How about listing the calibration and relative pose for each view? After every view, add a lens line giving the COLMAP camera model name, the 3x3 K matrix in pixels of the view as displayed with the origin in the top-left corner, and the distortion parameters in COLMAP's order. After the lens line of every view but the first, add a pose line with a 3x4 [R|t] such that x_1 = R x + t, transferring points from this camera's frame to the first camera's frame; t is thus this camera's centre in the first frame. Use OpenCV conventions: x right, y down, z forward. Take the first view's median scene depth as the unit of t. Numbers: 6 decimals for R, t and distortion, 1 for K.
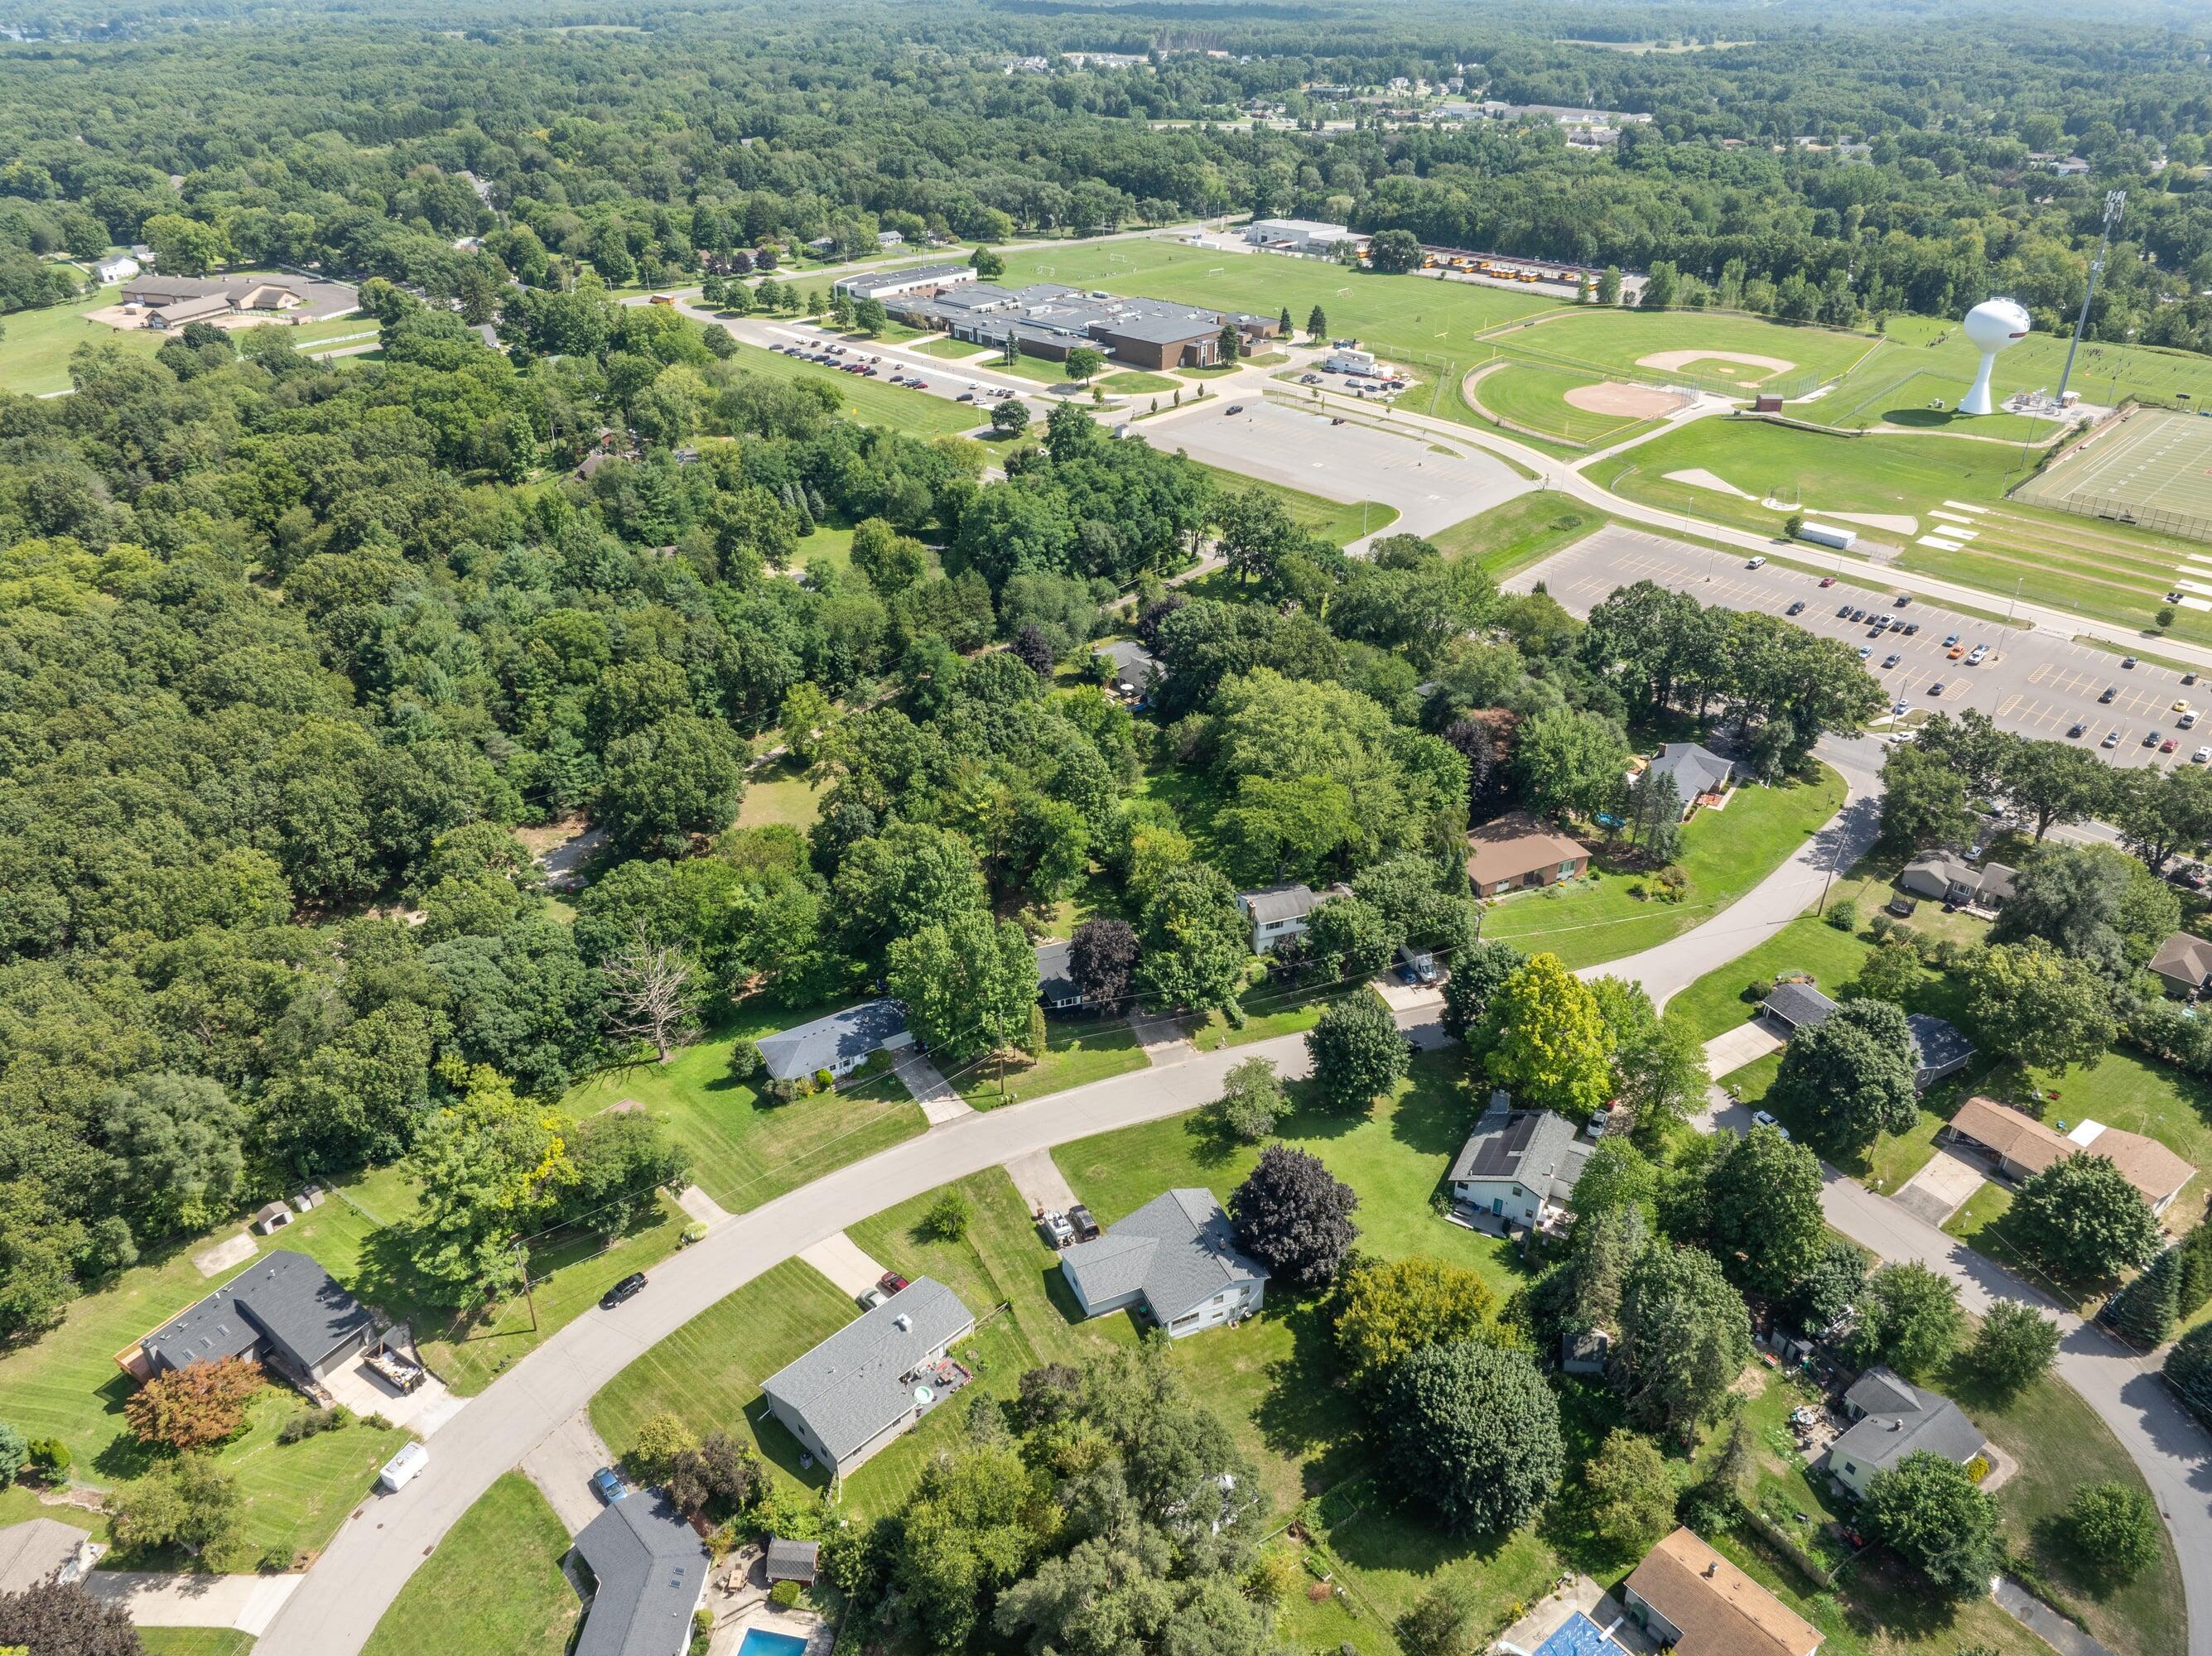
lens RADIAL K [[1558.1, 0, 1034.5], [0, 1558.1, 829.8], [0, 0, 1]] dist [-0.011264, -0.069242]
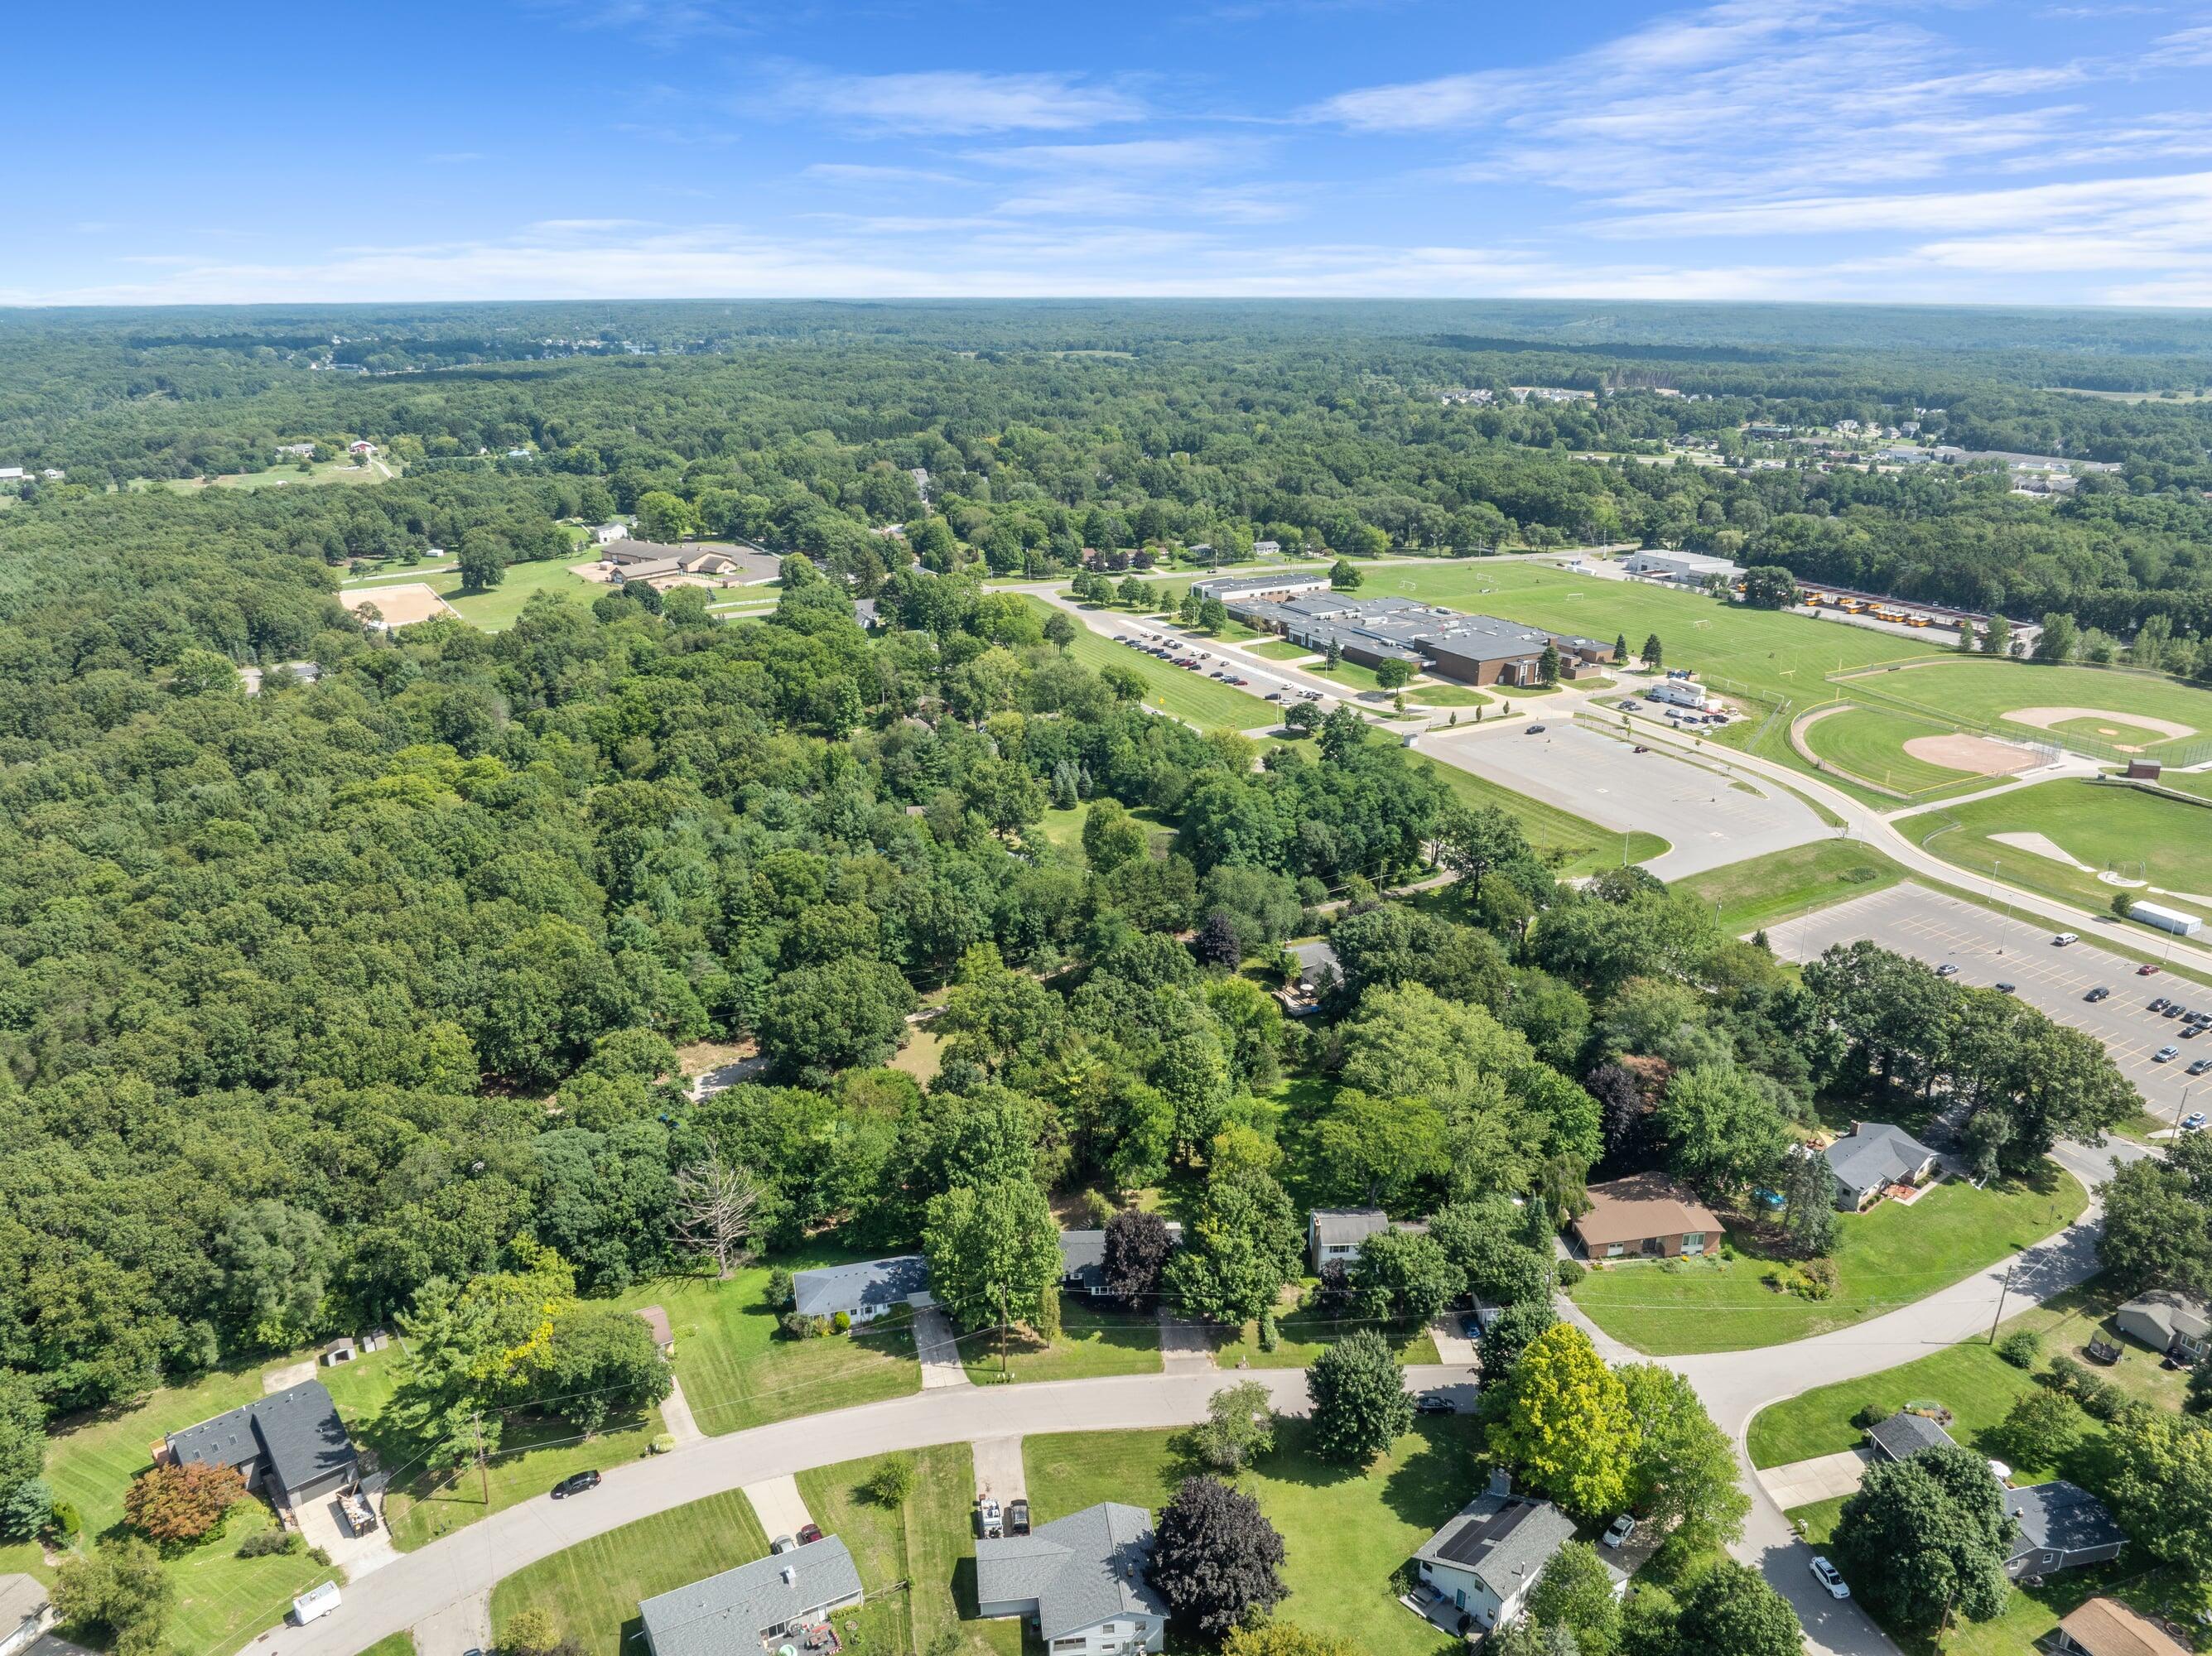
lens RADIAL K [[1558.9, 0, 1106.0], [0, 1558.9, 828.0], [0, 0, 1]] dist [-0.035547, -0.012518]
pose [[0.957830, 0.099899, -0.269411, 0.211346], [-0.147867, 0.975305, -0.164059, -0.010639], [0.246368, 0.196977, 0.948948, 0.014629]]
